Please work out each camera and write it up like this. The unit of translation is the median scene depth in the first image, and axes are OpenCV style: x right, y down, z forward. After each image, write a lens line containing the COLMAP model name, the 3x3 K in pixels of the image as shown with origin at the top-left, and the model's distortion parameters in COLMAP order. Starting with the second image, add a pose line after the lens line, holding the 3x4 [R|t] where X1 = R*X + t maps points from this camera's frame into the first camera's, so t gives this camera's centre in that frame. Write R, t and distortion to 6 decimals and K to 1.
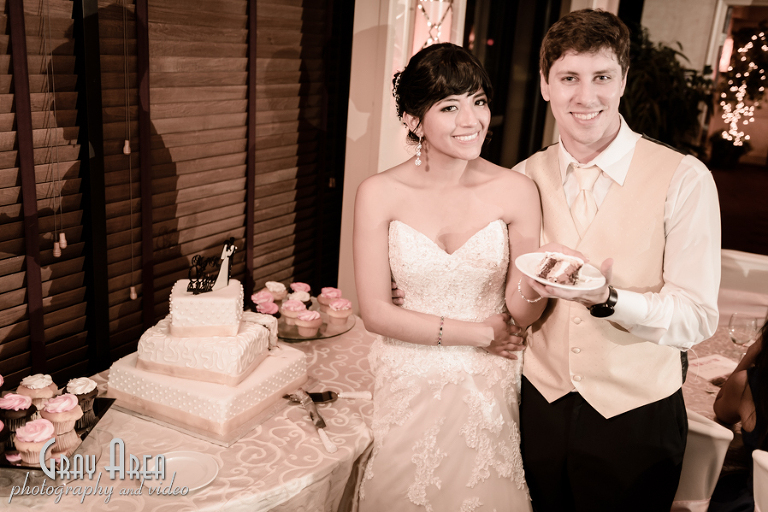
lens RADIAL K [[804.4, 0, 384.0], [0, 804.4, 256.0], [0, 0, 1]] dist [0.027586, 0.022028]
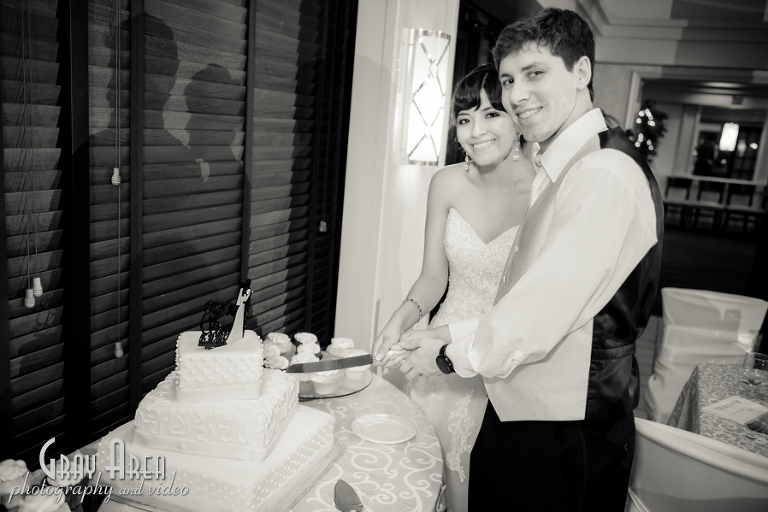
lens RADIAL K [[701.3, 0, 384.0], [0, 701.3, 256.0], [0, 0, 1]] dist [-0.003752, 0.006331]
pose [[0.992861, -0.012726, 0.118592, -0.119780], [0.021763, 0.996929, -0.075227, 0.009453], [-0.117271, 0.077271, 0.990089, 0.230246]]
